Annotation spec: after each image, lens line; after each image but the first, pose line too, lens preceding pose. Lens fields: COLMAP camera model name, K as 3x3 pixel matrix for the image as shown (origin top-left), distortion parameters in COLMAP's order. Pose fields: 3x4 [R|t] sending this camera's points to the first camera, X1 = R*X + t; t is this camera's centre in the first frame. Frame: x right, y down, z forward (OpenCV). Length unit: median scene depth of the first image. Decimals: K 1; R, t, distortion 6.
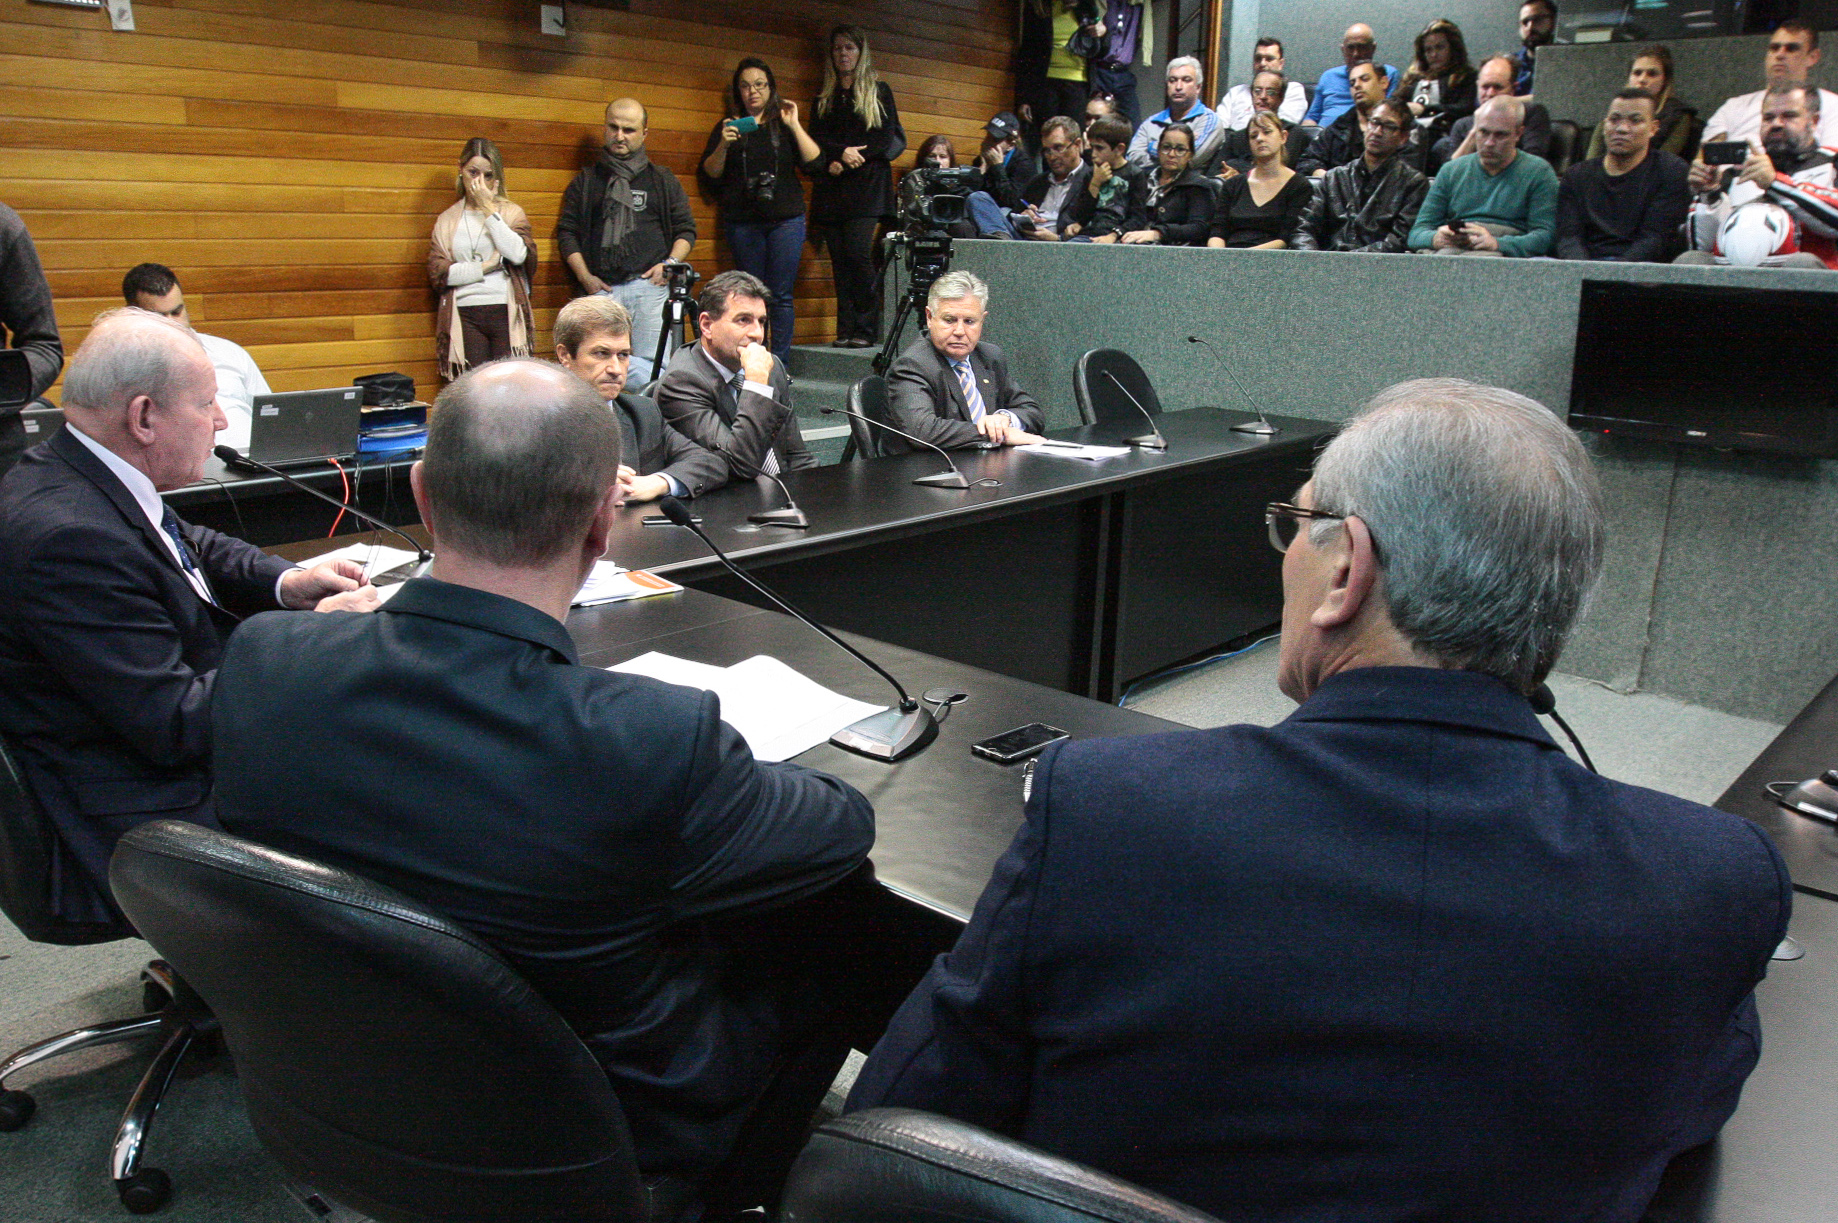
lens RADIAL K [[1424.2, 0, 919.0], [0, 1424.2, 611.5], [0, 0, 1]] dist [-0.070247, 0.053336]
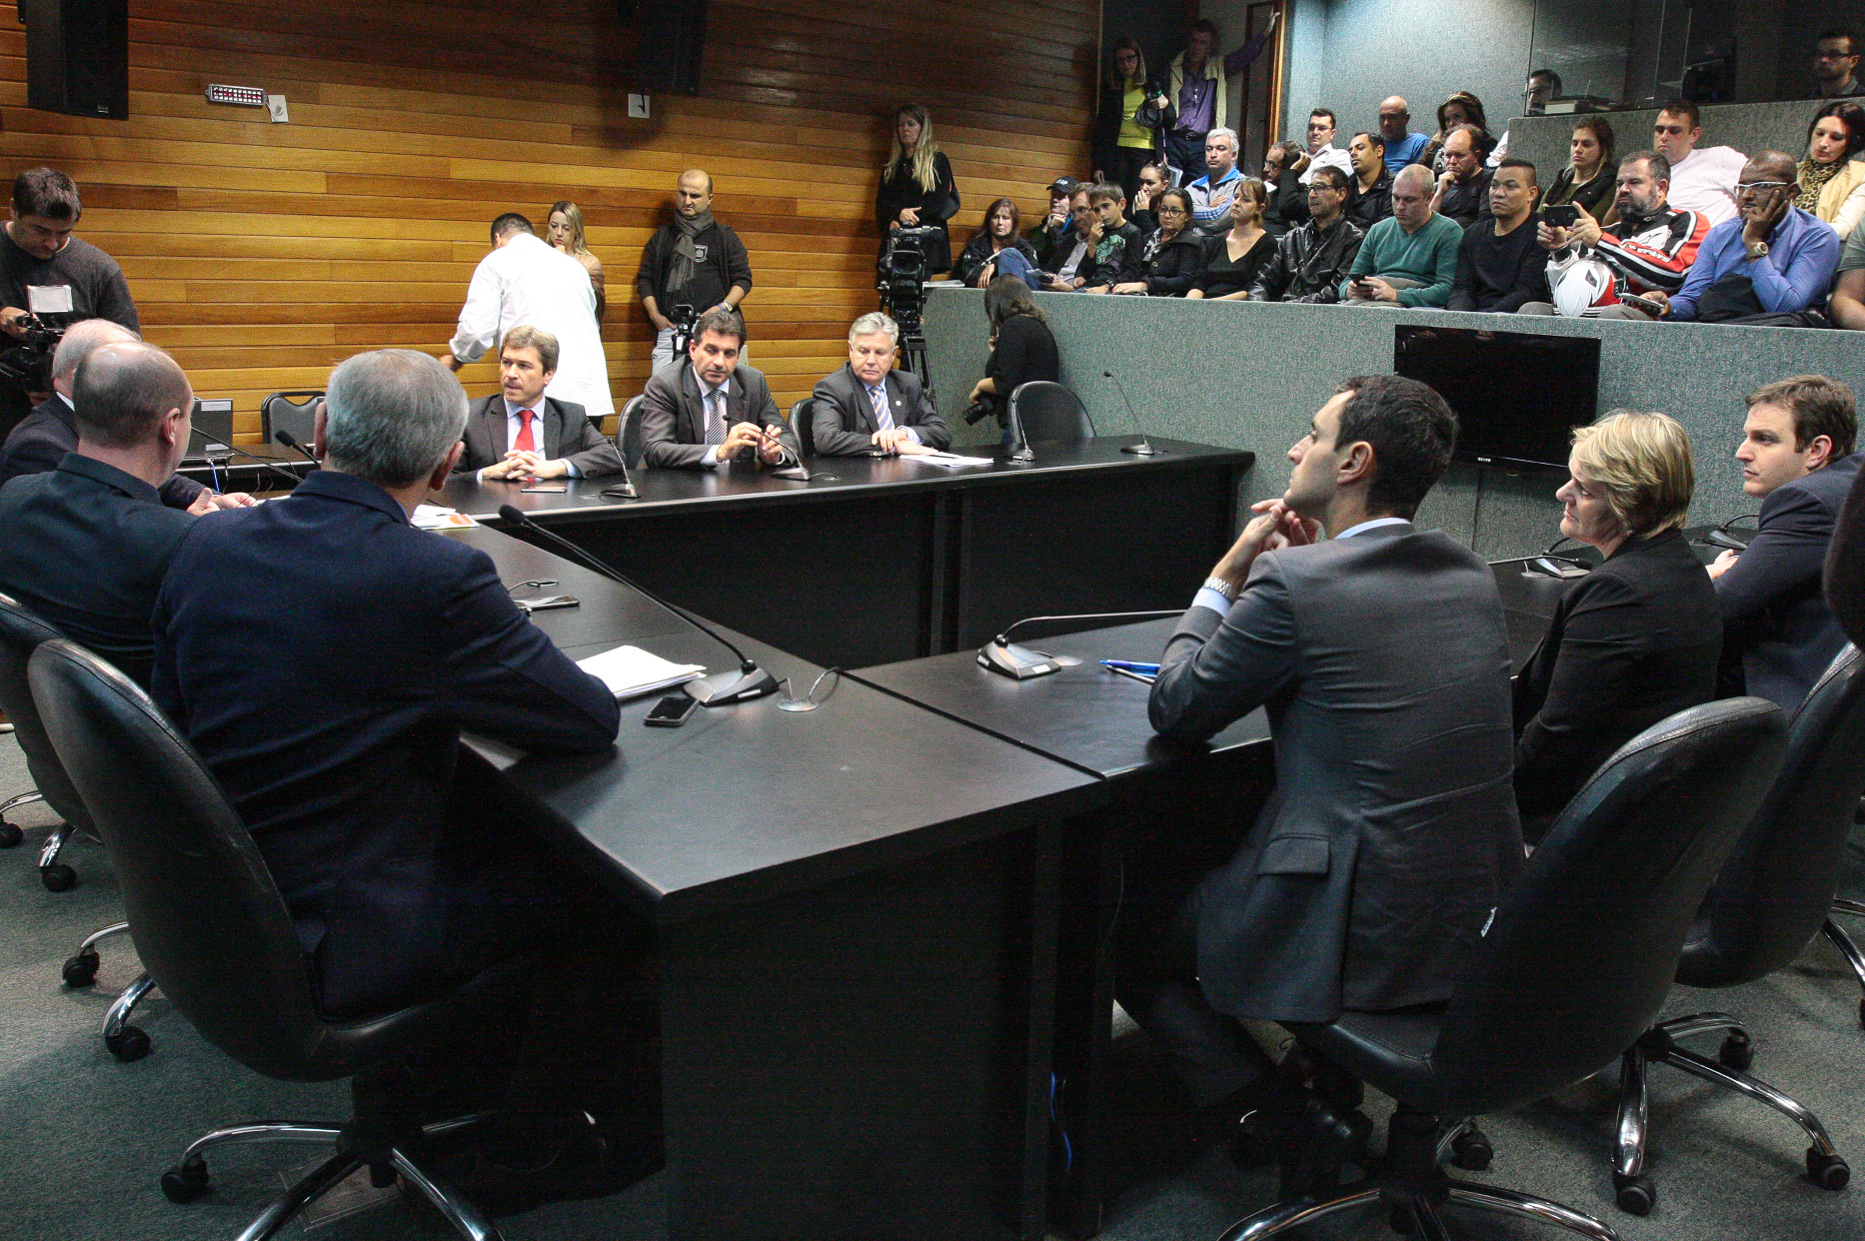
lens RADIAL K [[1424.2, 0, 974.0], [0, 1424.2, 617.3], [0, 0, 1]] dist [-0.083058, 0.082854]
pose [[0.985229, 0.048399, -0.164259, 0.272048], [-0.053698, 0.998165, -0.027968, 0.043272], [0.162604, 0.036375, 0.986021, -0.150763]]
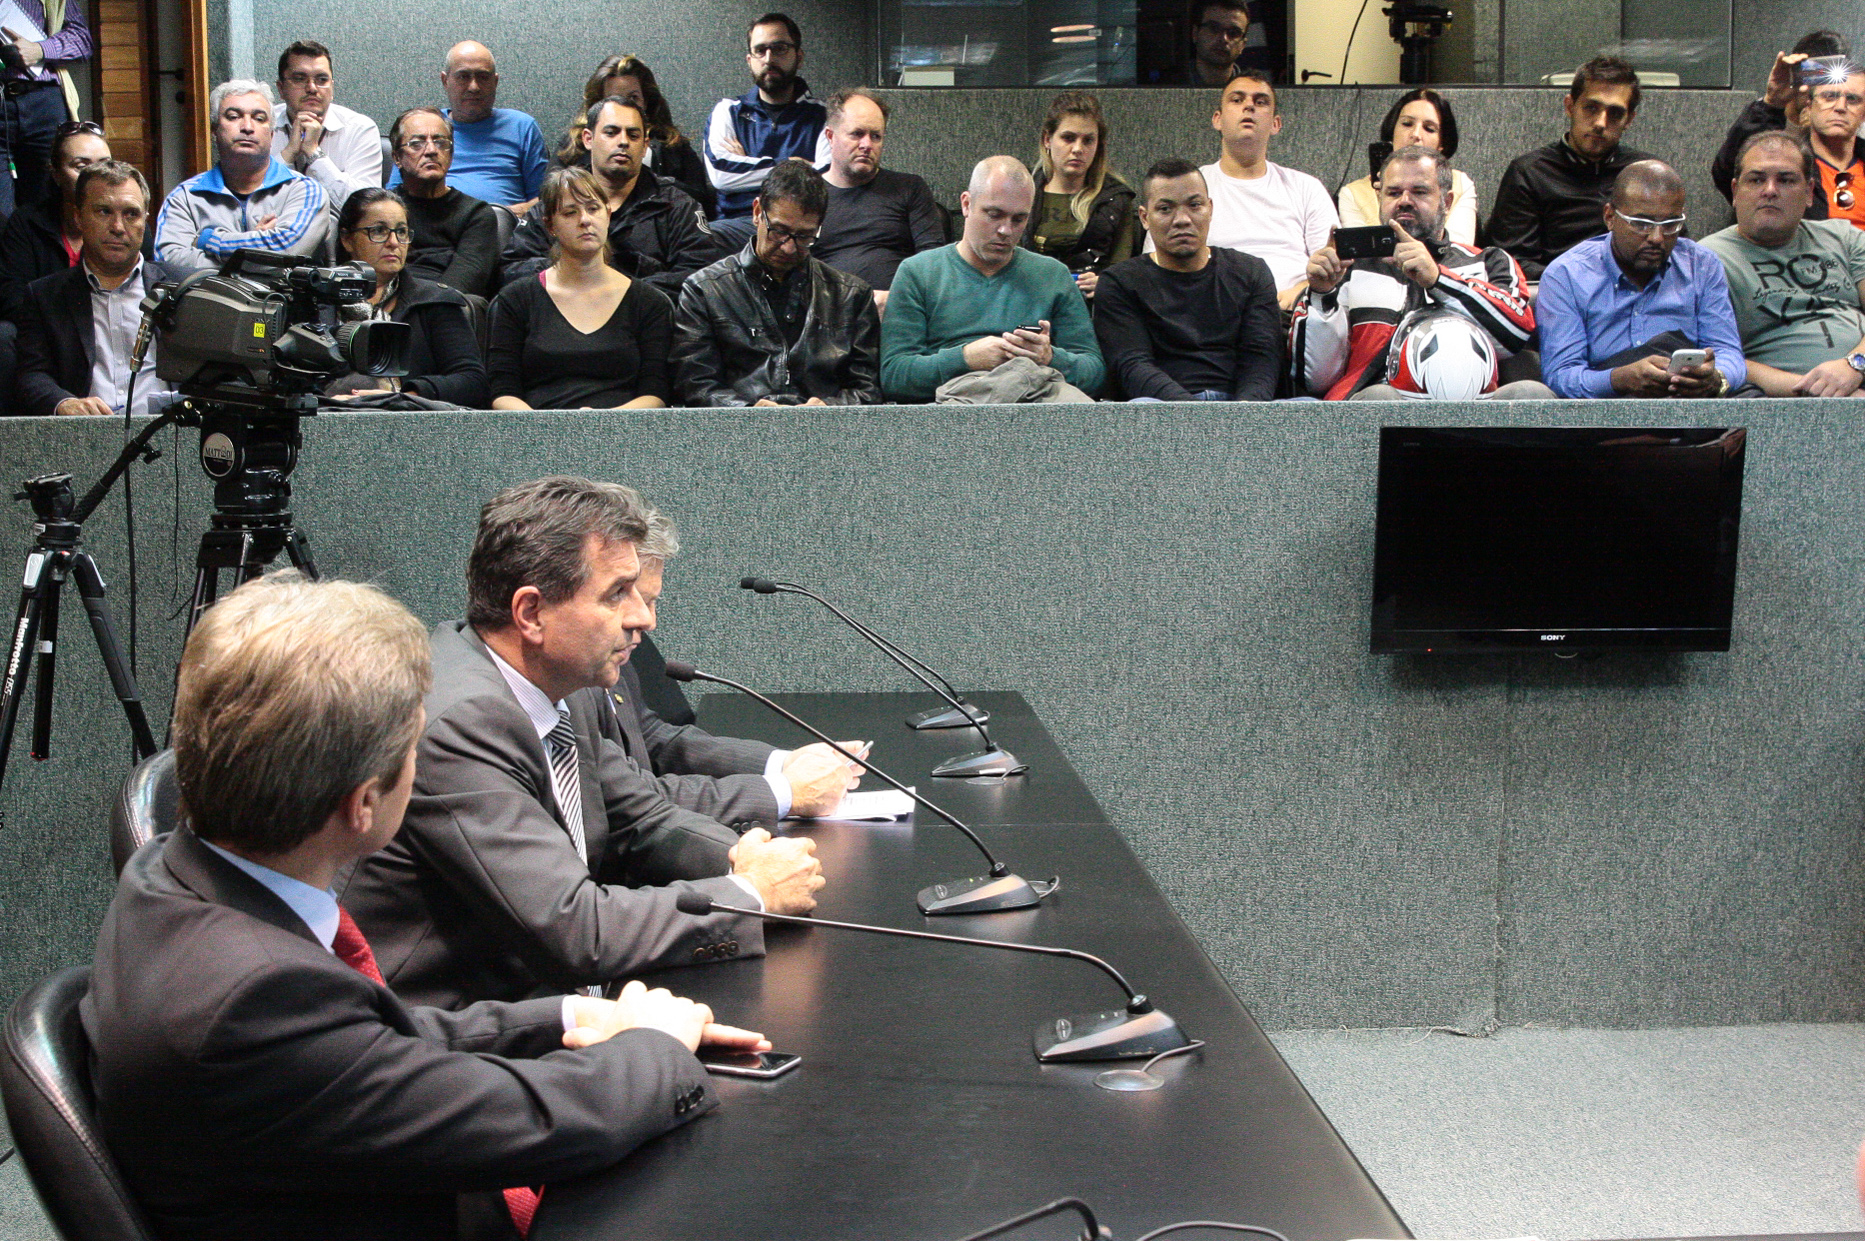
lens RADIAL K [[2309.1, 0, 892.1], [0, 2309.1, 658.7], [0, 0, 1]] dist [-0.080203, 0.029351]
pose [[0.721449, -0.105927, 0.684317, -0.360333], [0.205214, 0.976544, -0.065187, -0.087663], [-0.661361, 0.187461, 0.726265, 0.315891]]
